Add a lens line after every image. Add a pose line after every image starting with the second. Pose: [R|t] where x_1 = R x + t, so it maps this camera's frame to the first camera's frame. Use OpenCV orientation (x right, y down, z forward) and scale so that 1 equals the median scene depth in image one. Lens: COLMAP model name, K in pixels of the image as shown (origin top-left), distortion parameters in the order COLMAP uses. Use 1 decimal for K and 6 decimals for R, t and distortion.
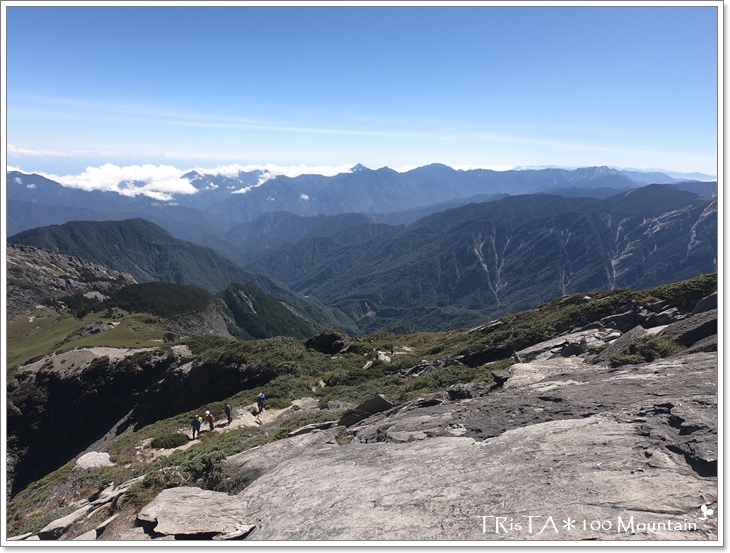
lens RADIAL K [[364.3, 0, 365.2], [0, 364.3, 267.9], [0, 0, 1]] dist [-0.003683, -0.000065]
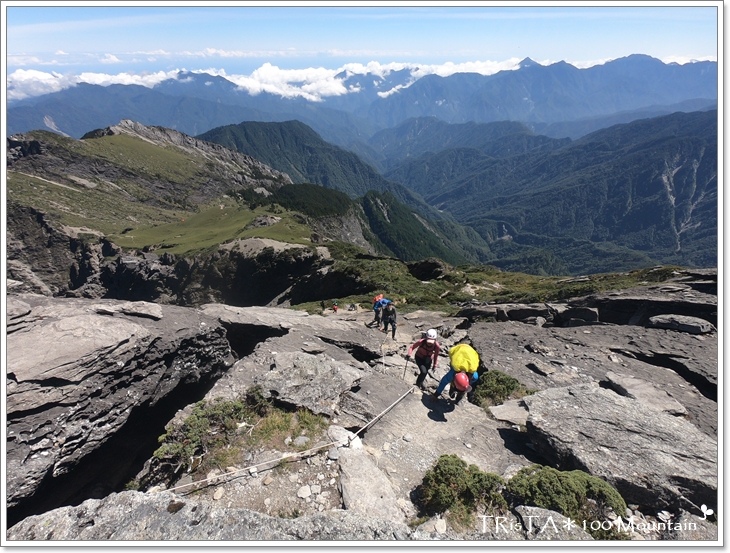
lens RADIAL K [[406.7, 0, 365.0], [0, 406.7, 276.5], [0, 0, 1]] dist [-0.025614, -0.000383]
pose [[0.923600, 0.182168, -0.337310, 0.053674], [-0.085907, 0.955856, 0.280995, -0.044466], [0.373608, -0.230550, 0.898479, -0.103187]]
